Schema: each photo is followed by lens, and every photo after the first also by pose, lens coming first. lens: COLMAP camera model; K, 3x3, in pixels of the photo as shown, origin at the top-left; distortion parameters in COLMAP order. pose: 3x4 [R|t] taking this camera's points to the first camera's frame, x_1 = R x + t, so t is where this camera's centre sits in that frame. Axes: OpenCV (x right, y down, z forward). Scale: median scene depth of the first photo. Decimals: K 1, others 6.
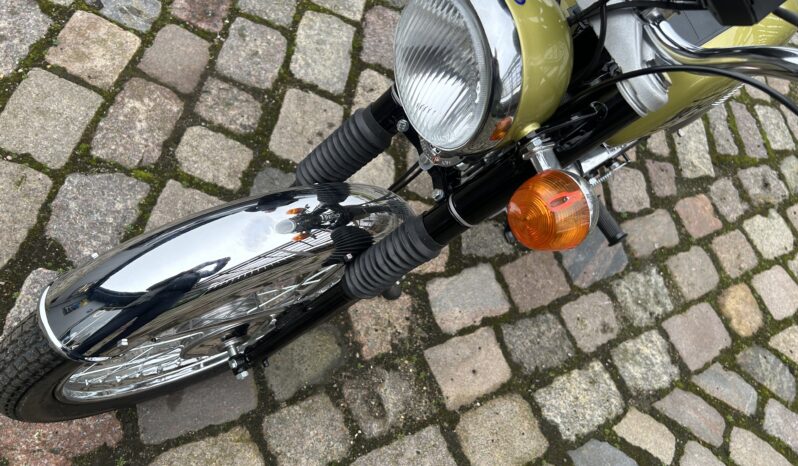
lens RADIAL K [[607.4, 0, 392.2], [0, 607.4, 237.8], [0, 0, 1]] dist [0.047569, -0.059989]
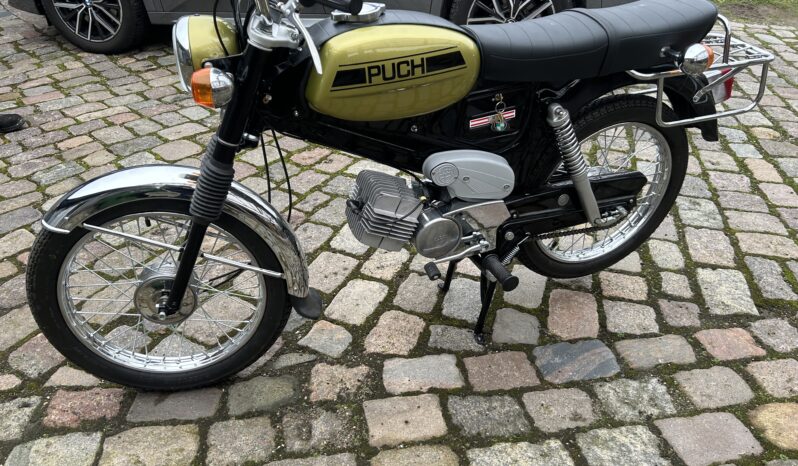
lens RADIAL K [[607.4, 0, 392.7], [0, 607.4, 228.8], [0, 0, 1]] dist [0.047569, -0.059989]
pose [[0.893553, -0.185638, -0.408781, 0.606691], [-0.107382, 0.795712, -0.596080, 0.582453], [0.435927, 0.576525, 0.691076, 0.036881]]
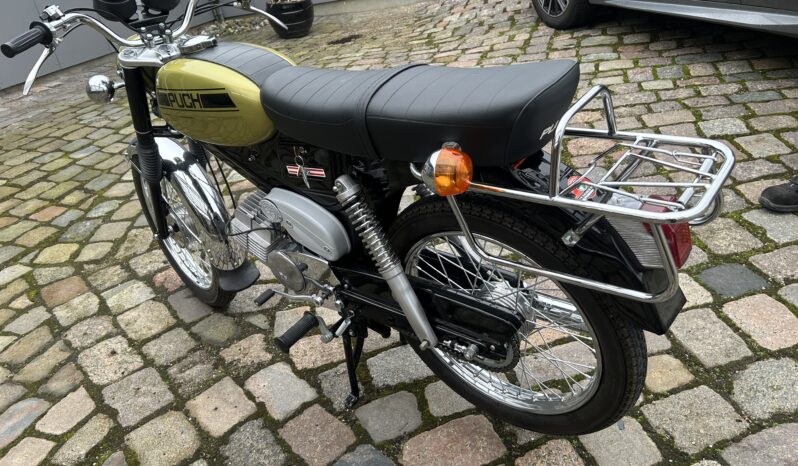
lens RADIAL K [[607.4, 0, 396.7], [0, 607.4, 226.3], [0, 0, 1]] dist [0.047569, -0.059989]
pose [[0.182391, 0.090688, -0.979035, 1.325146], [-0.770596, 0.631624, -0.085052, -0.178687], [0.610669, 0.769953, 0.185086, 0.697540]]
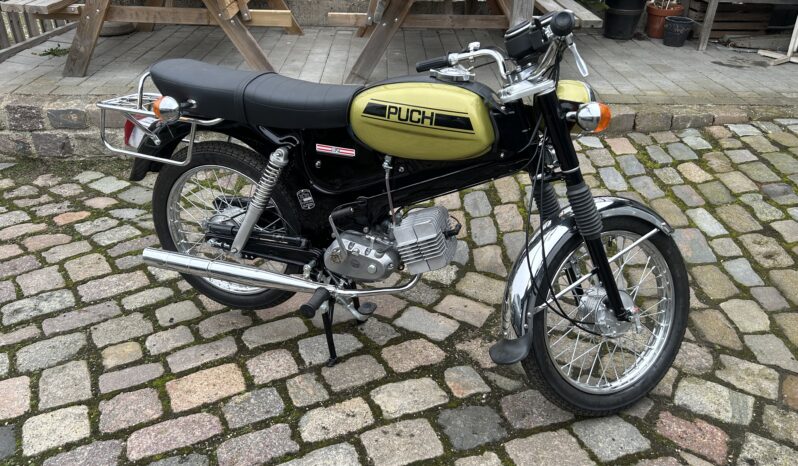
lens RADIAL K [[607.4, 0, 398.7], [0, 607.4, 221.1], [0, 0, 1]] dist [0.047569, -0.059989]
pose [[-0.498929, -0.682323, 0.534327, -0.473637], [0.692672, 0.056575, 0.719030, -1.052912], [-0.520840, 0.728859, 0.444399, 0.204235]]
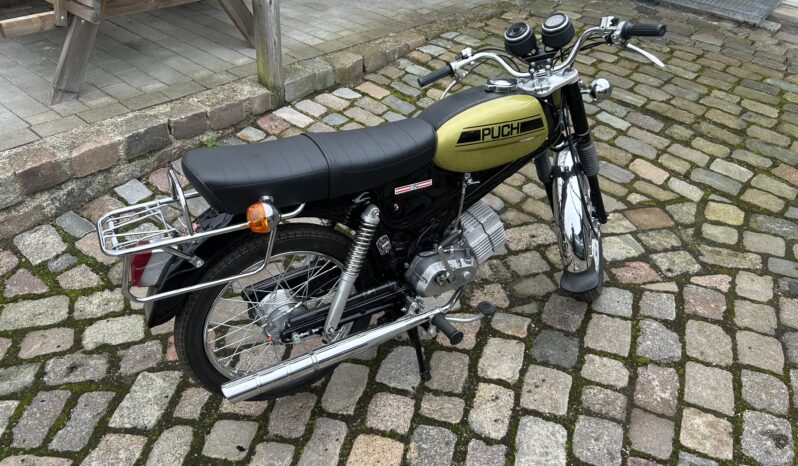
lens RADIAL K [[607.4, 0, 397.2], [0, 607.4, 229.5], [0, 0, 1]] dist [0.047569, -0.059989]
pose [[-0.912923, -0.397225, -0.093720, 0.452260], [-0.004219, -0.220433, 0.975393, -1.482350], [-0.408109, 0.890854, 0.199563, 0.556899]]
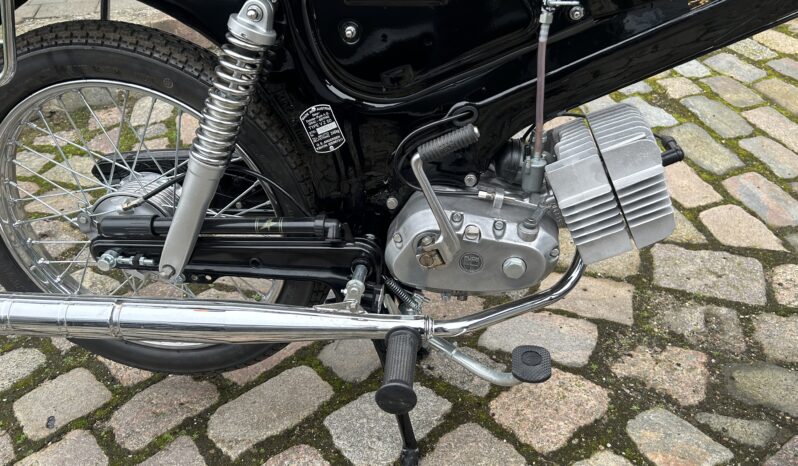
lens RADIAL K [[607.4, 0, 397.2], [0, 607.4, 234.5], [0, 0, 1]] dist [0.047569, -0.059989]
pose [[-0.673761, -0.641751, 0.366335, 0.038555], [0.558977, -0.118378, 0.820690, -0.689653], [-0.483312, 0.757722, 0.438483, 0.645397]]
